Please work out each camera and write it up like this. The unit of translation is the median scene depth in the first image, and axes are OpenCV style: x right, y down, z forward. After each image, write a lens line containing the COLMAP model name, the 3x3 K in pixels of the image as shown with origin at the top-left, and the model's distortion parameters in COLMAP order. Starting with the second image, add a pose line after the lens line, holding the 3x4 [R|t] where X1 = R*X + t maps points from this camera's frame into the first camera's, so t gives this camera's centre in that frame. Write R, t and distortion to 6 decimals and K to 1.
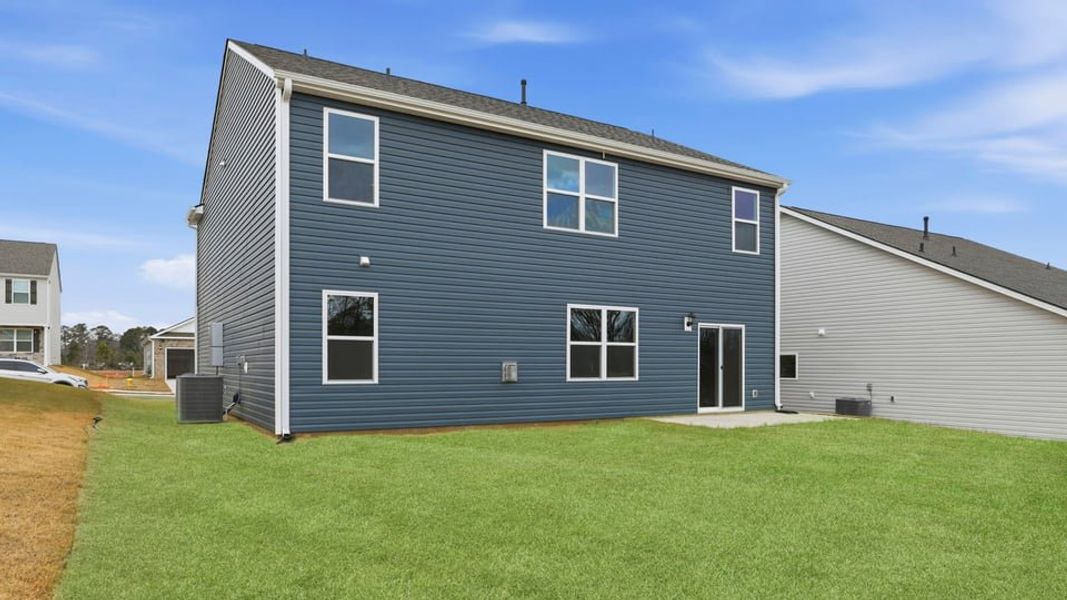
lens RADIAL K [[687.8, 0, 534.7], [0, 687.8, 324.4], [0, 0, 1]] dist [0.000686, -0.000046]
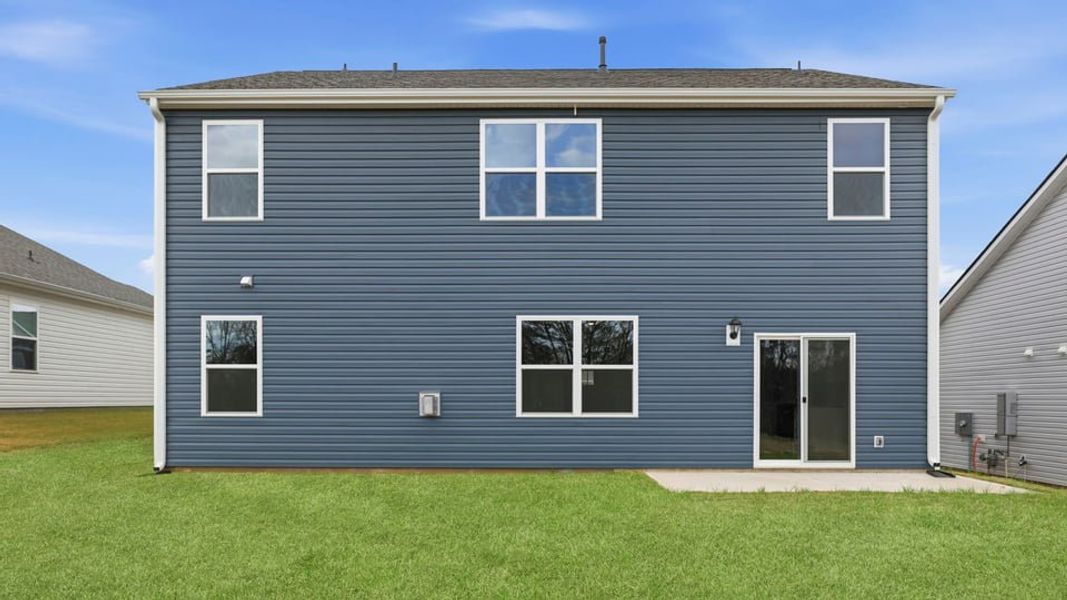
lens RADIAL K [[749.4, 0, 532.4], [0, 749.4, 361.8], [0, 0, 1]] dist [-0.003687, -0.001965]
pose [[0.848455, -0.024517, -0.528700, 0.479280], [0.030924, 0.999516, 0.003278, 0.018180], [0.528364, -0.019131, 0.848802, 0.291456]]
